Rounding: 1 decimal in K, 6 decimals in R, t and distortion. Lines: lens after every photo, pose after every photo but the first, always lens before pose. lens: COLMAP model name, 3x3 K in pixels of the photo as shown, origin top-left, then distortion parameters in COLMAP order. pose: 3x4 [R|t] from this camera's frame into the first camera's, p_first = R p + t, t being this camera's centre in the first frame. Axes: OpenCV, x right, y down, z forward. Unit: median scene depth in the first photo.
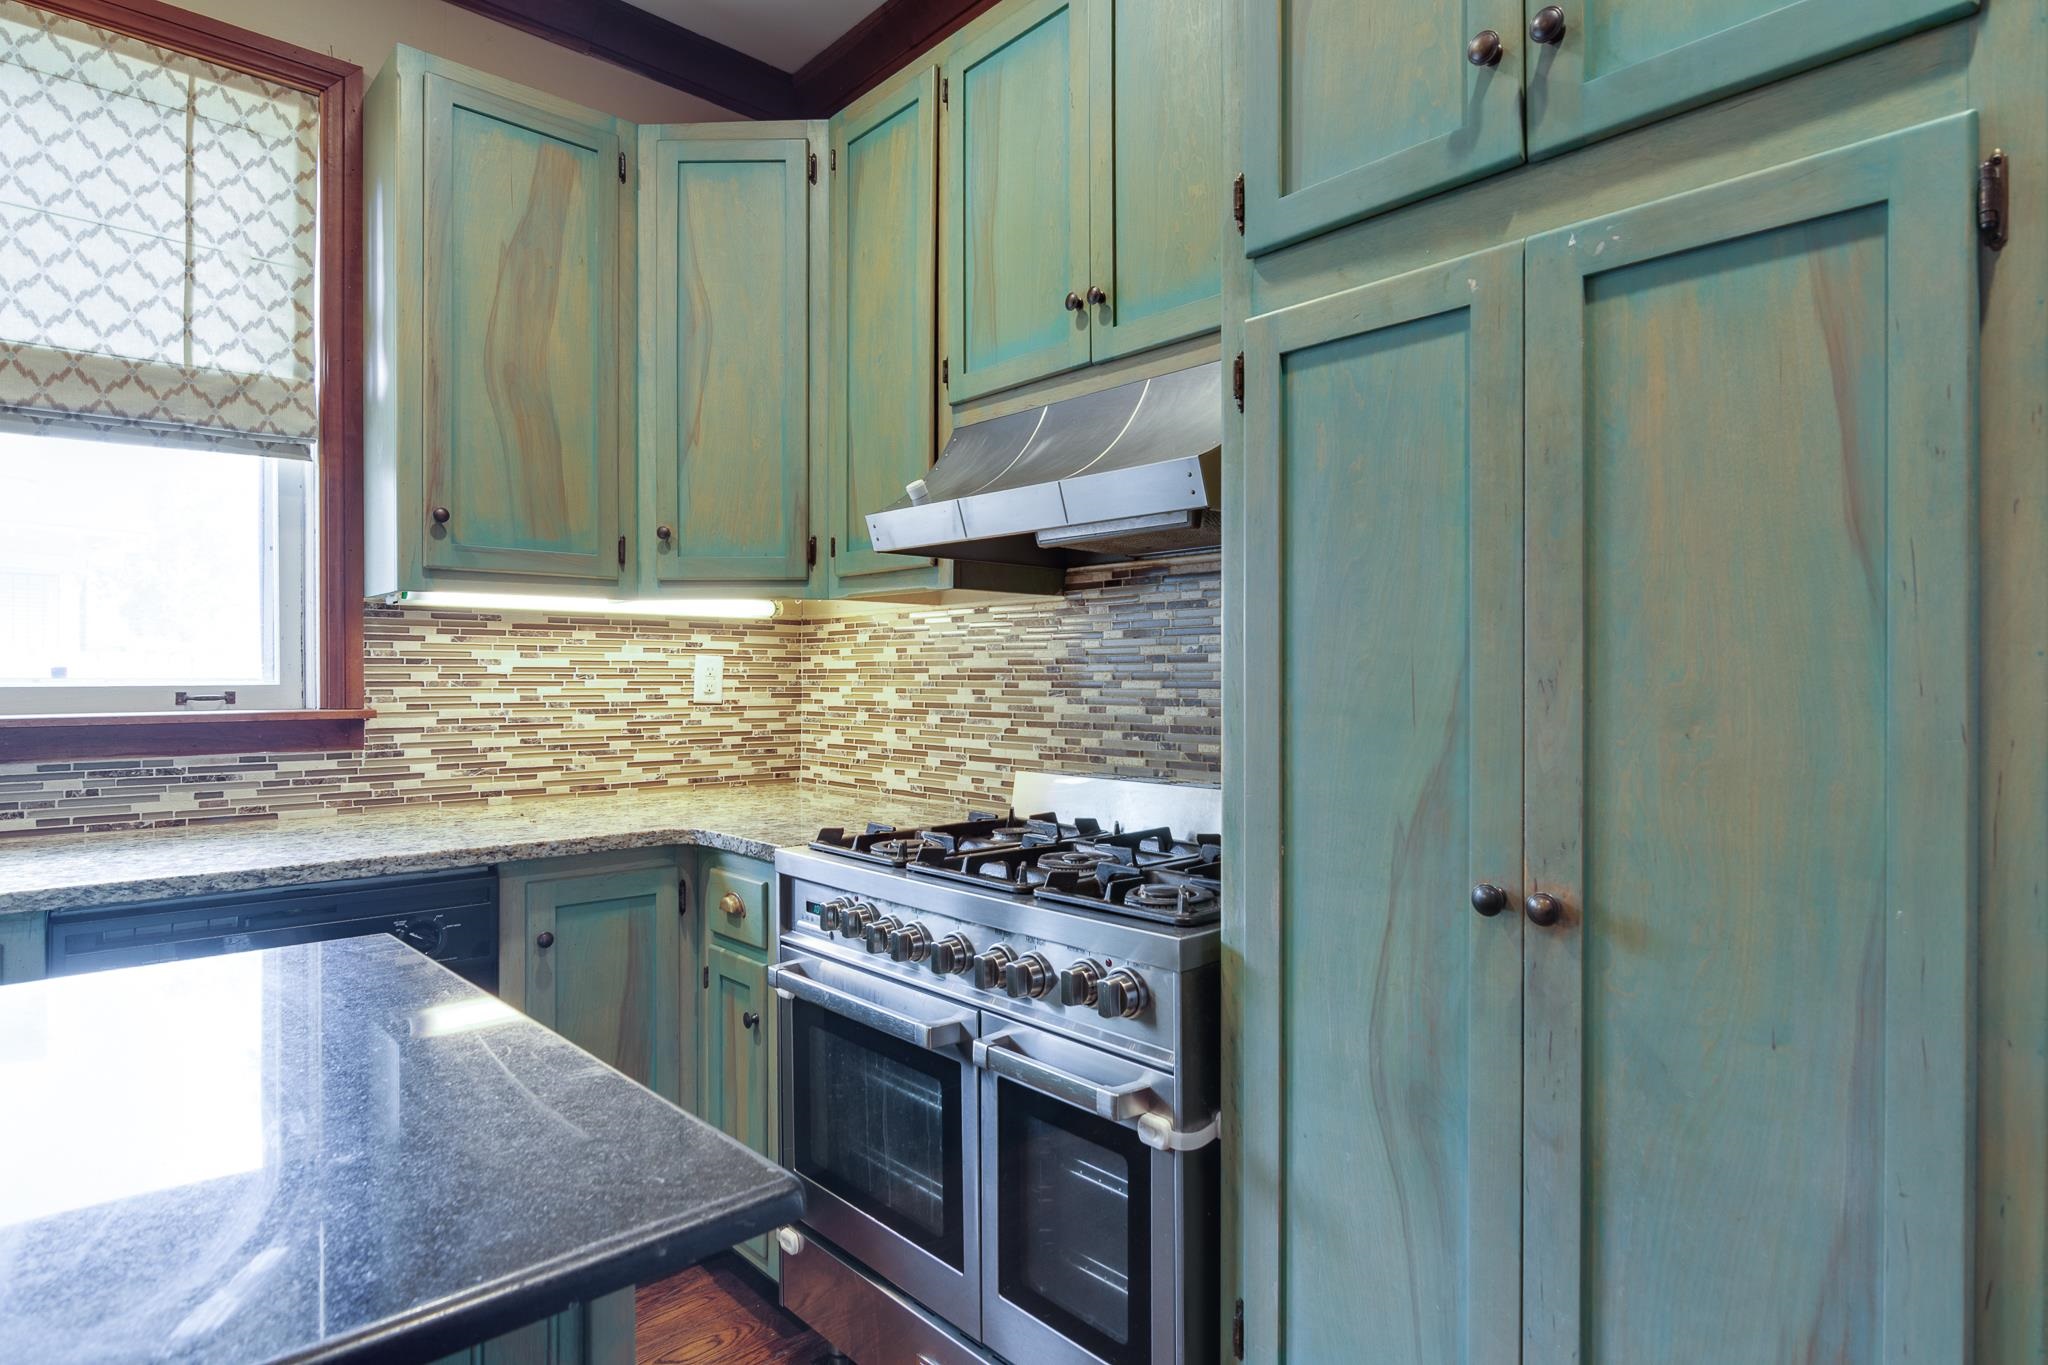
lens RADIAL K [[1112.1, 0, 1024.0], [0, 1112.1, 682.5], [0, 0, 1]] dist [-0.003128, -0.001708]
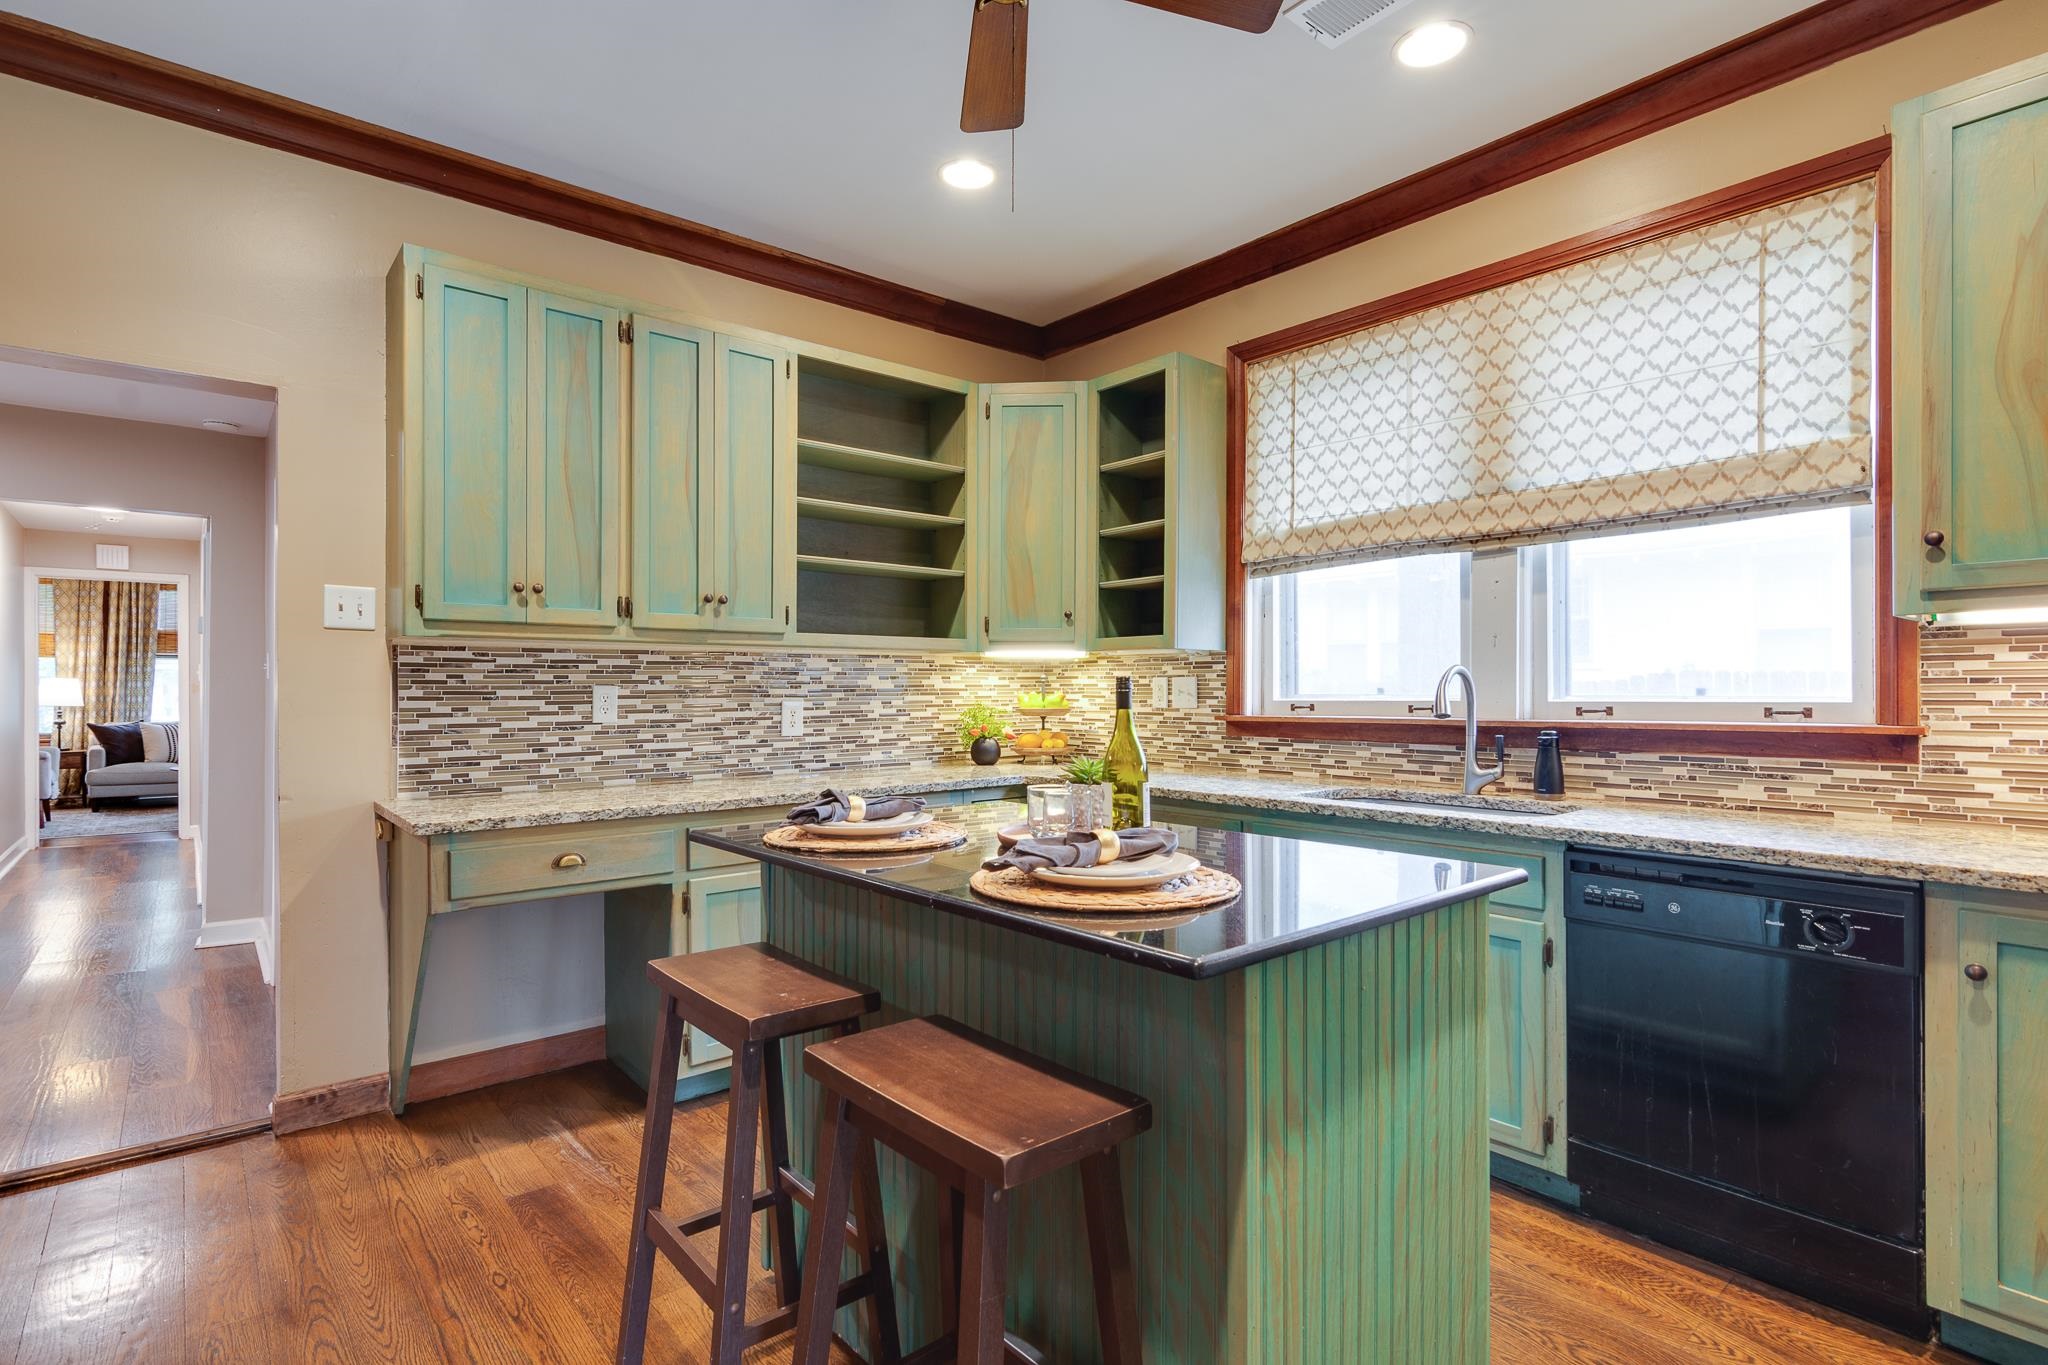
lens RADIAL K [[1018.6, 0, 1024.0], [0, 1018.6, 682.5], [0, 0, 1]] dist [-0.003502, -0.000402]
pose [[-0.058496, -0.008504, -0.998251, 0.447430], [-0.004511, 0.999956, -0.008254, -0.006198], [0.998277, 0.004021, -0.058532, 0.212040]]
